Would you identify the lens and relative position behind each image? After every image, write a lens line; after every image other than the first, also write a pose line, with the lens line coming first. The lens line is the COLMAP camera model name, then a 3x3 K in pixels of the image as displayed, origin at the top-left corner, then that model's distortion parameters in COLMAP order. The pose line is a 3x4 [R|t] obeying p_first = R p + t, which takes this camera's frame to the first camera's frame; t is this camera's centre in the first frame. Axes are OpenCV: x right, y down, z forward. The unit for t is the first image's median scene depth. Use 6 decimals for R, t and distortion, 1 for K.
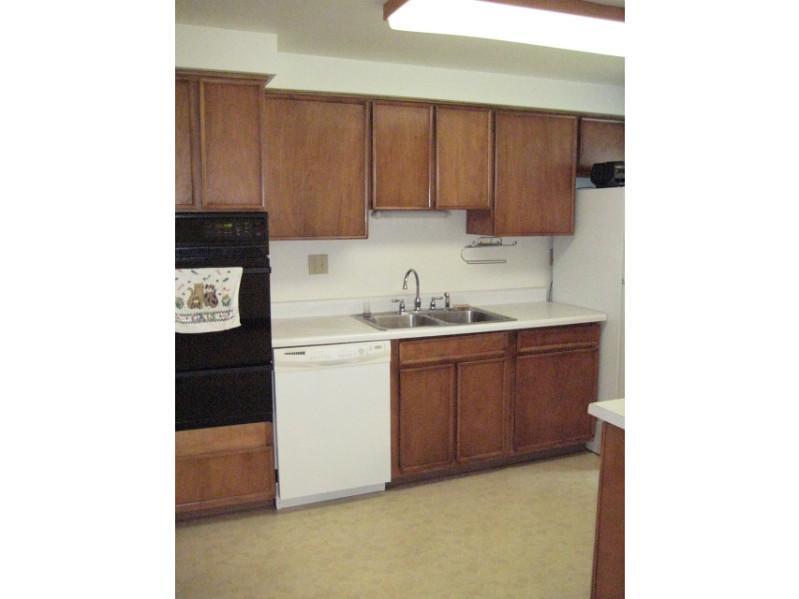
lens RADIAL K [[608.0, 0, 399.5], [0, 608.0, 299.5], [0, 0, 1]] dist [-0.074887, -0.000052]
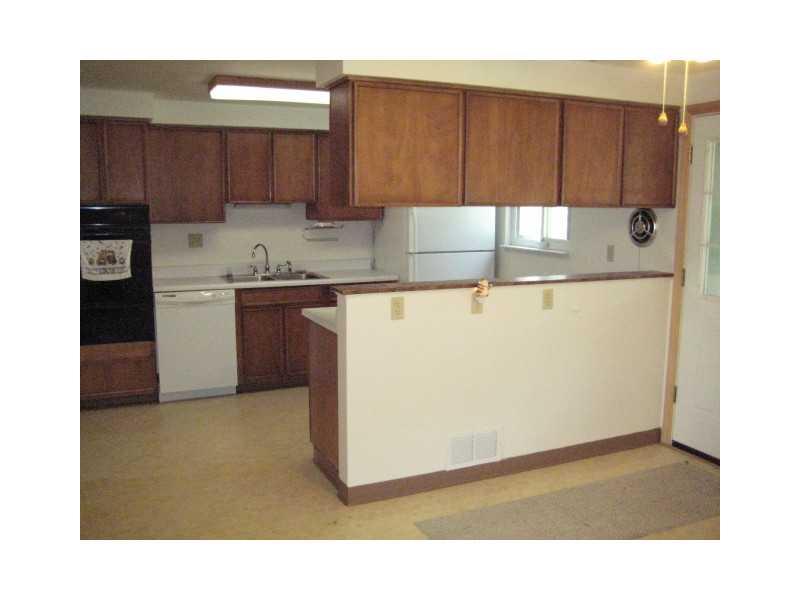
lens RADIAL K [[673.2, 0, 414.1], [0, 673.2, 299.6], [0, 0, 1]] dist [-0.080215, 0.006896]
pose [[0.999508, -0.000418, 0.031376, 0.382978], [0.000330, 0.999996, 0.002807, 0.089188], [-0.031377, -0.002795, 0.999504, -0.688726]]
